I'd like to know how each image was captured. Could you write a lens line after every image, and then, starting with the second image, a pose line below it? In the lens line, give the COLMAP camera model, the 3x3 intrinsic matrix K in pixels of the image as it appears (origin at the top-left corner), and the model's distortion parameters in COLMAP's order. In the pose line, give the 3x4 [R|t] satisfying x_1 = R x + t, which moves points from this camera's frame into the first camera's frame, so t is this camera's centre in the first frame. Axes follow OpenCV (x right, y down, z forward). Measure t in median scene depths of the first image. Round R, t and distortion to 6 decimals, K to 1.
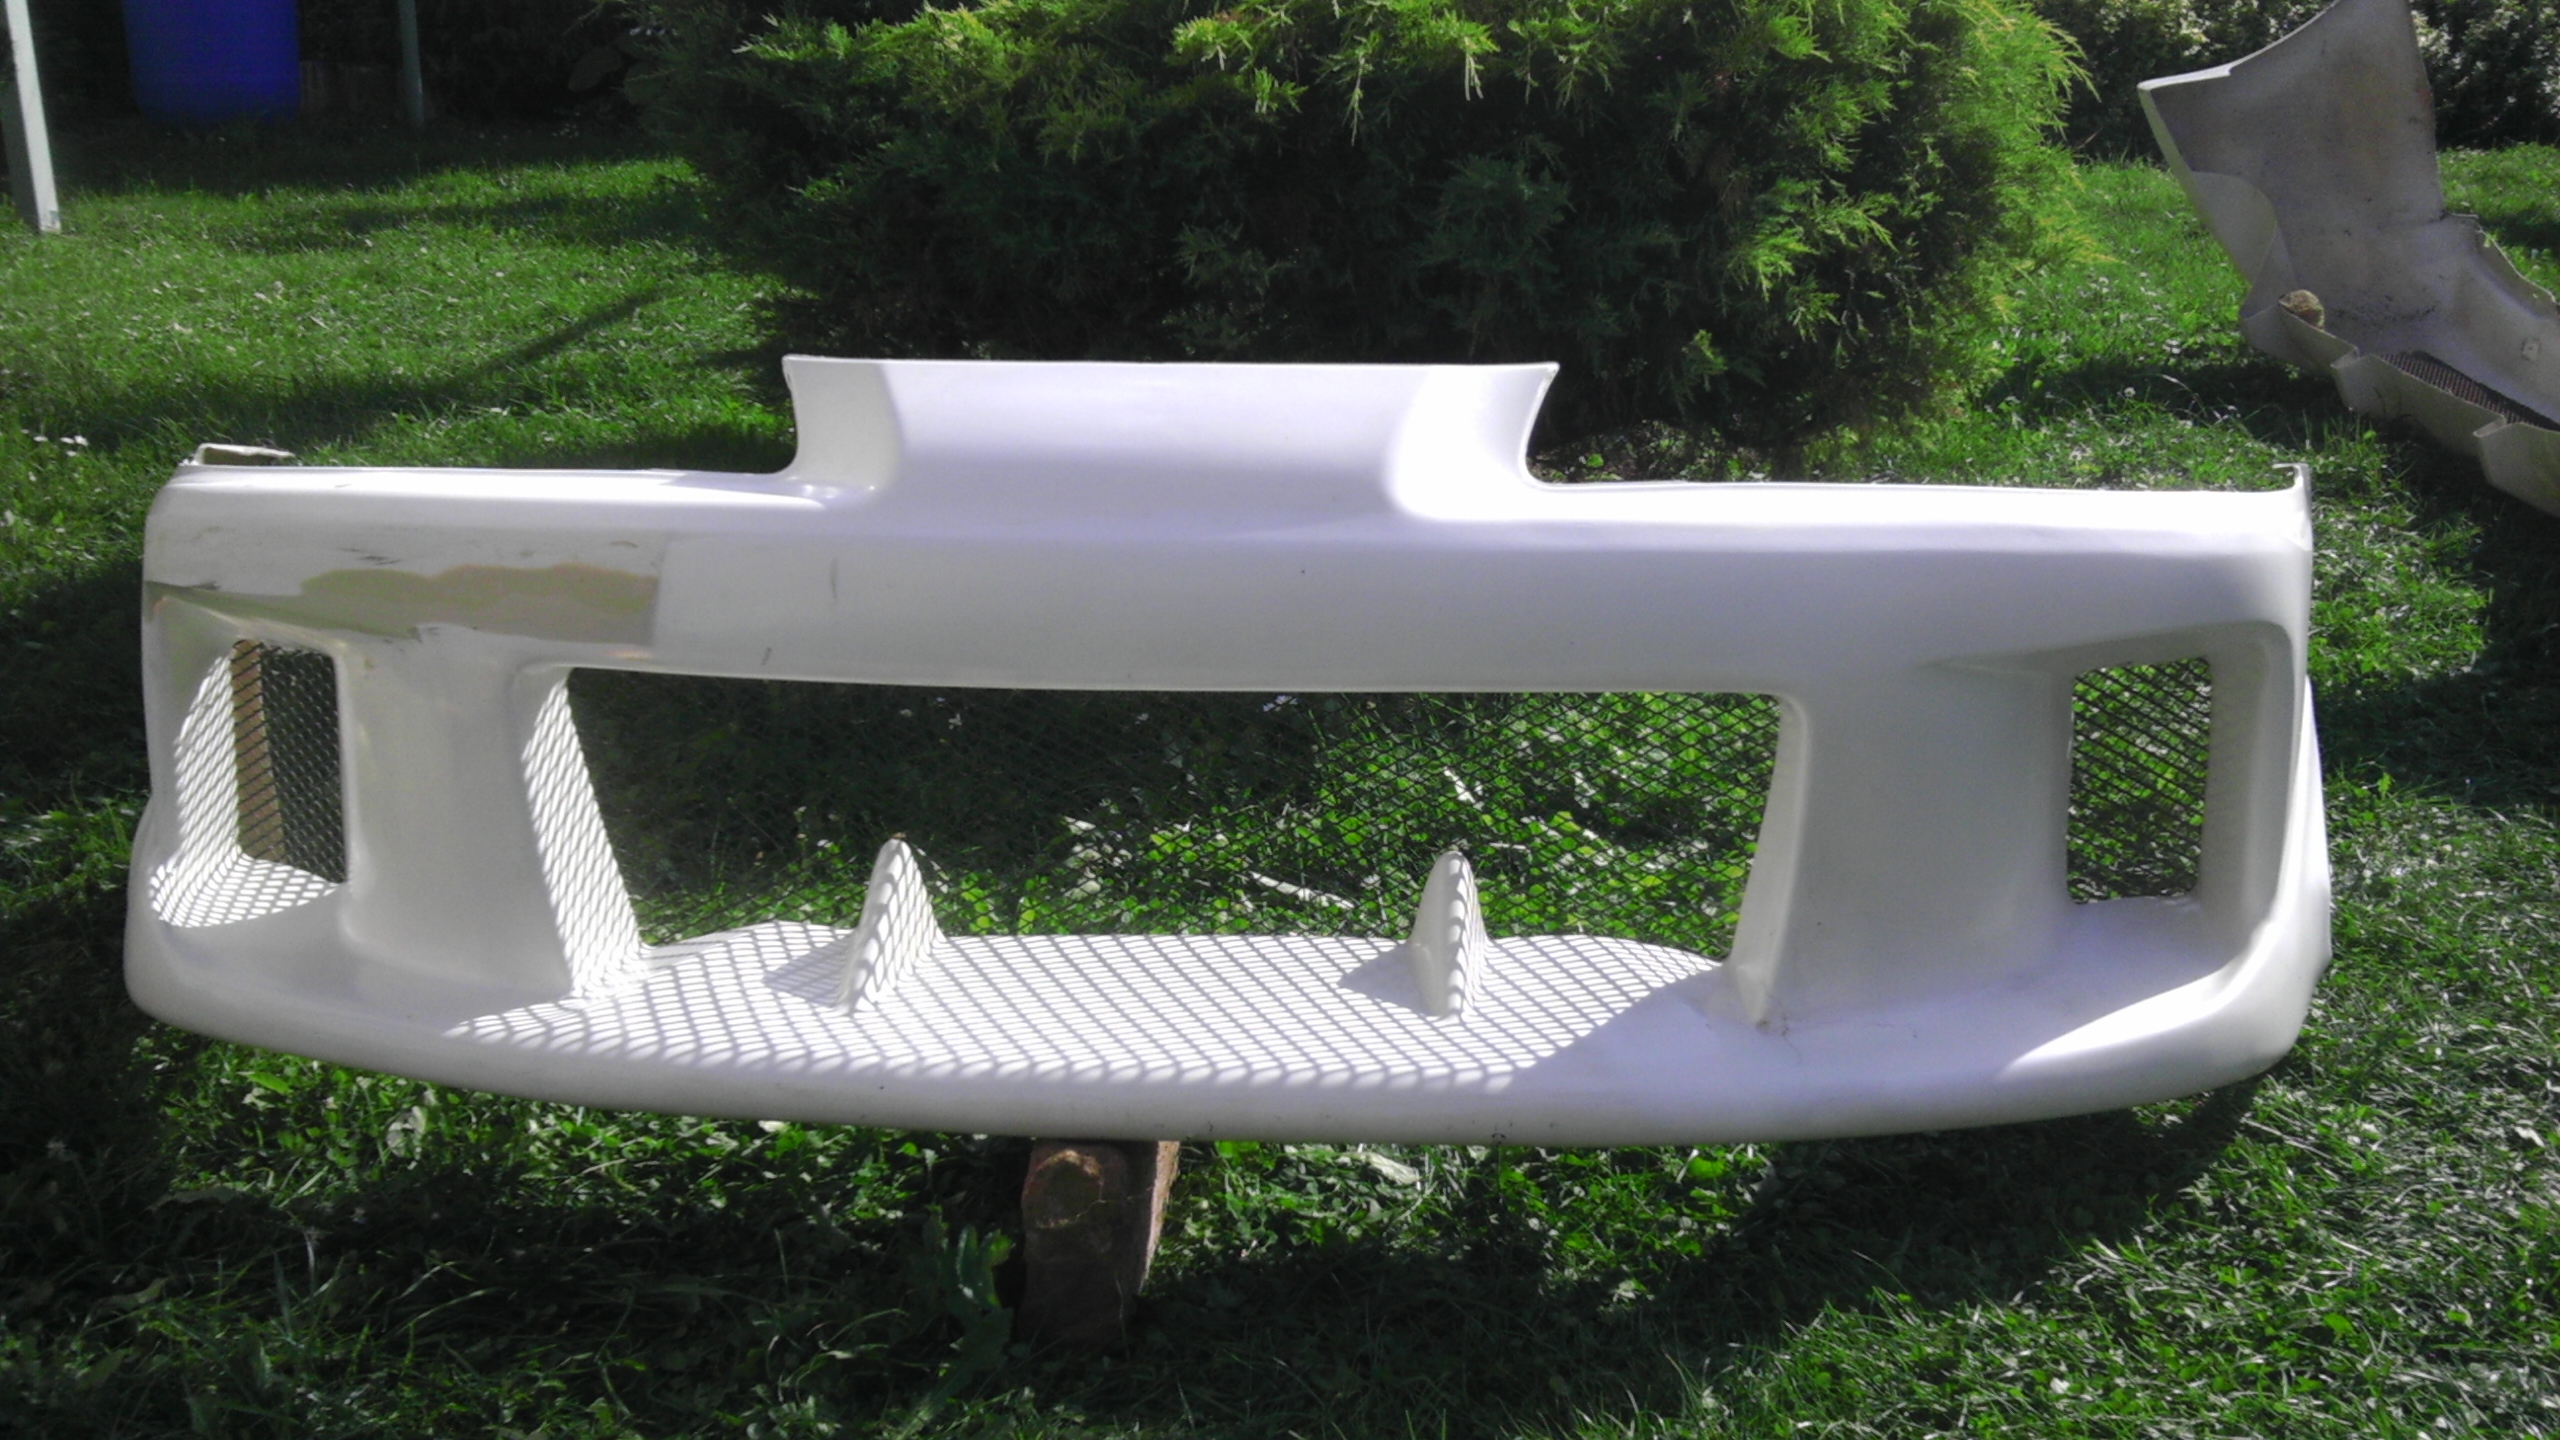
lens RADIAL K [[2590.9, 0, 1280.0], [0, 2590.9, 720.0], [0, 0, 1]] dist [-0.008823, -0.009784]
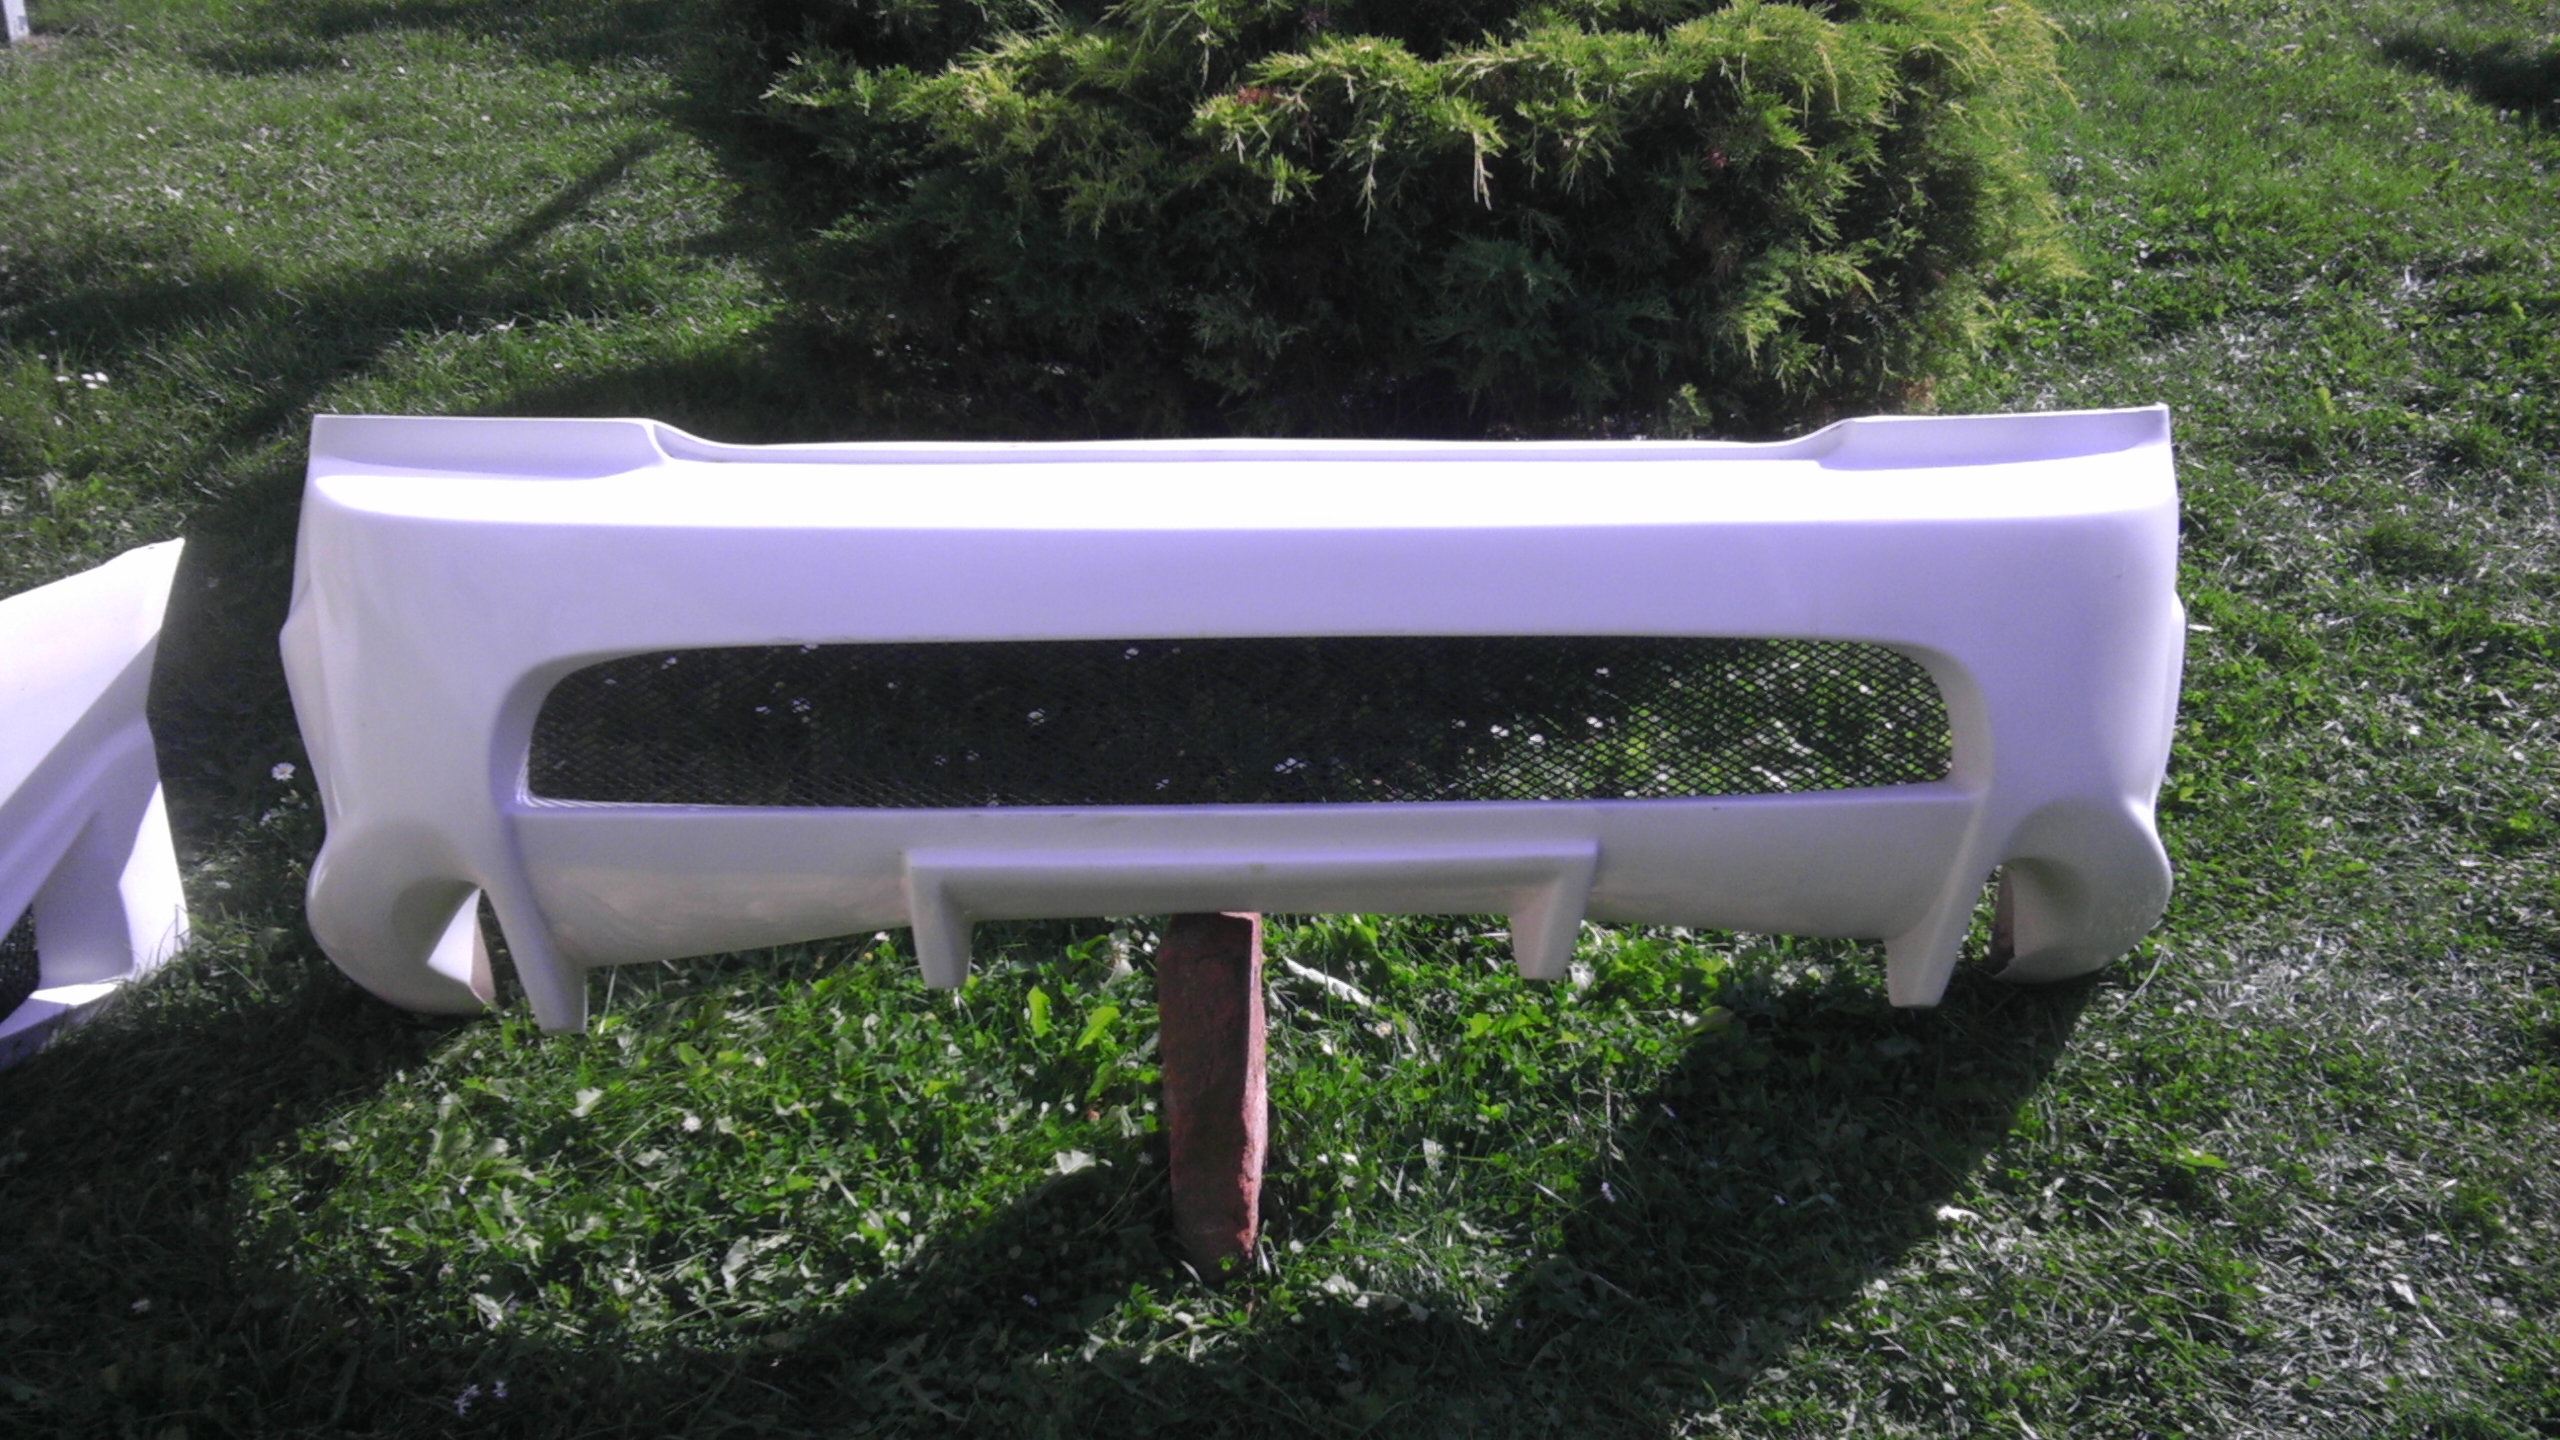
lens RADIAL K [[2590.9, 0, 1280.0], [0, 2590.9, 720.0], [0, 0, 1]] dist [-0.008823, -0.009784]
pose [[0.999718, 0.013367, 0.019642, -0.022445], [-0.015681, 0.992301, 0.122855, -0.145990], [-0.017849, -0.123128, 0.992230, -0.054635]]
